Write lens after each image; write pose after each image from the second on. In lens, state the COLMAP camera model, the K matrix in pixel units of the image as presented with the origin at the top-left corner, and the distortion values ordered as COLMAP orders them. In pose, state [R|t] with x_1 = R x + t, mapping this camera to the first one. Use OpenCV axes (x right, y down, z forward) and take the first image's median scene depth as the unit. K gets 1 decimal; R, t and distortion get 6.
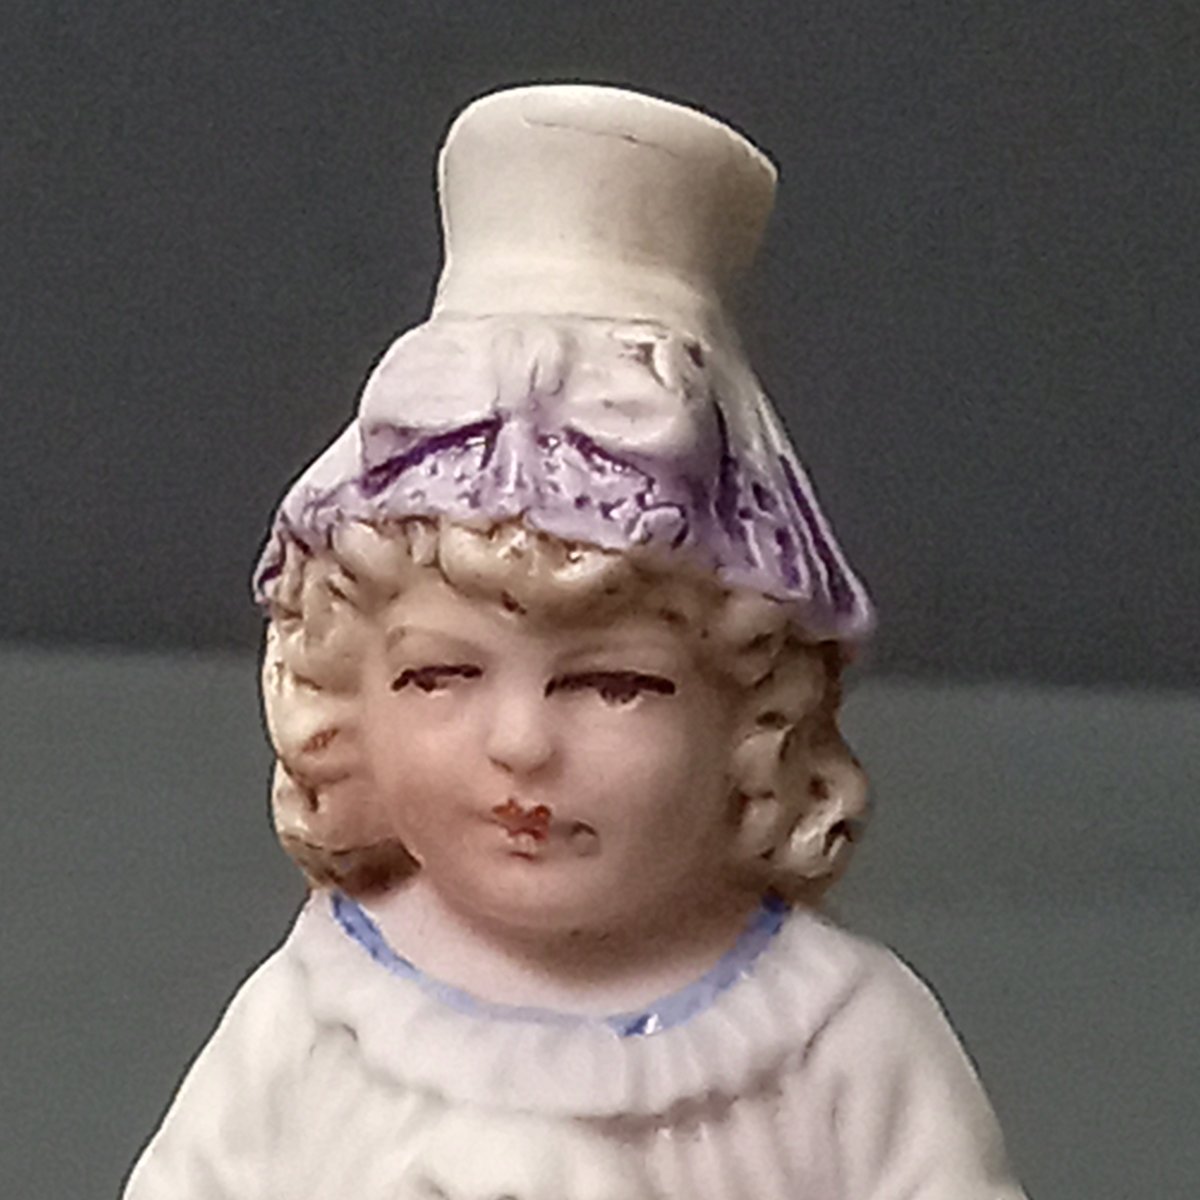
lens RADIAL K [[3456.2, 0, 602.4], [0, 3456.2, 594.8], [0, 0, 1]] dist [0.540039, 0.000000]
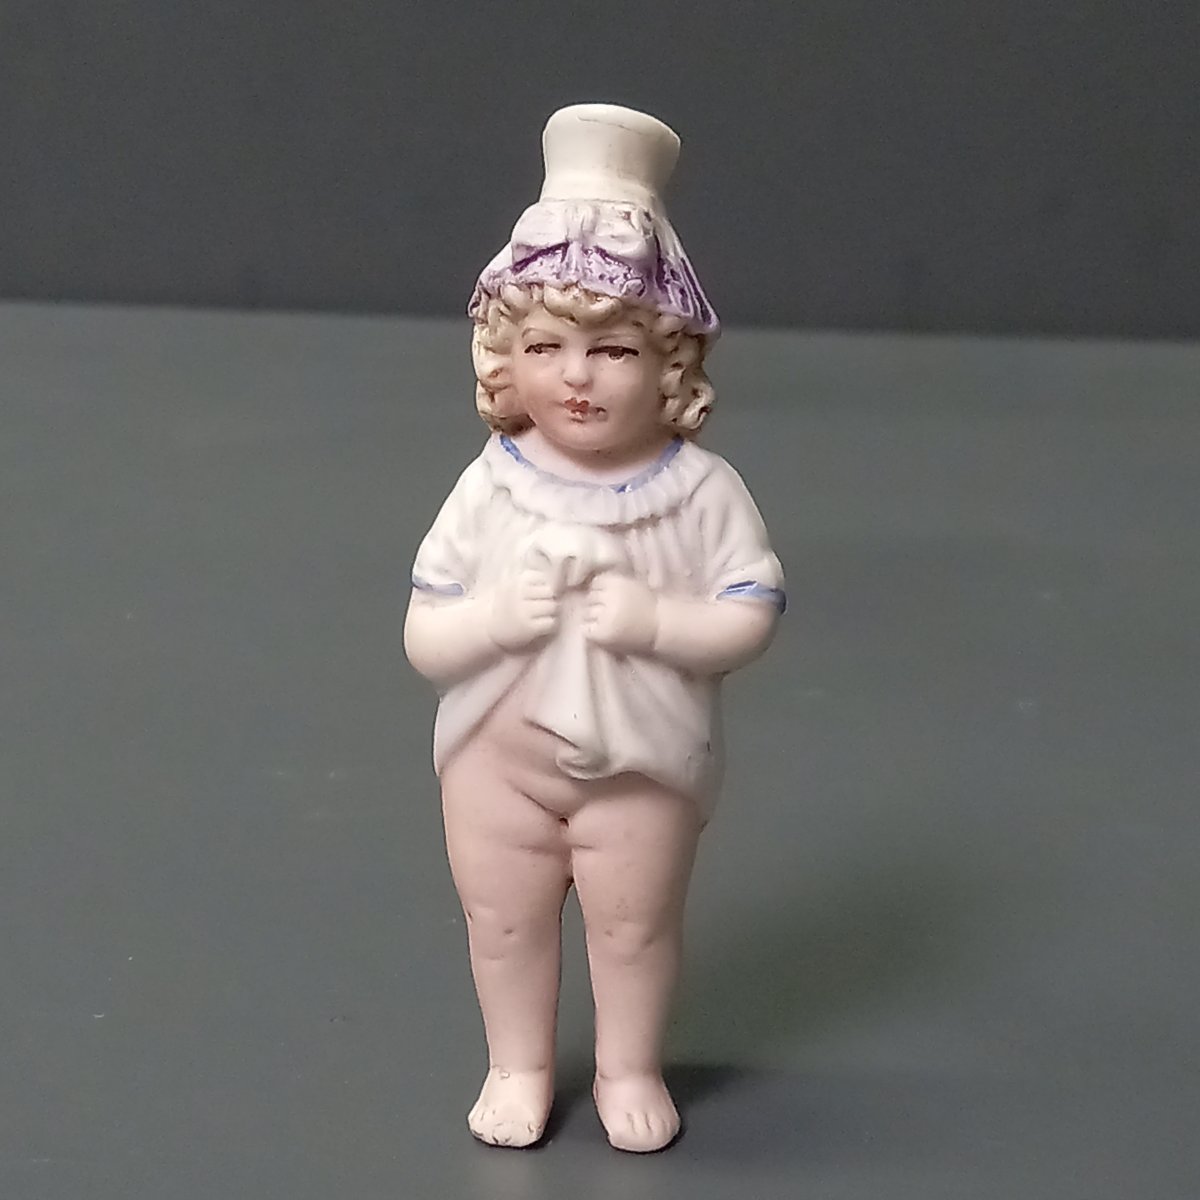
lens RADIAL K [[3456.2, 0, 609.1], [0, 3456.2, 612.0], [0, 0, 1]] dist [0.540039, 0.000000]
pose [[0.999771, 0.001536, 0.021367, -0.052861], [-0.003691, 0.994865, 0.101145, -0.039353], [-0.021102, -0.101201, 0.994642, -1.485590]]
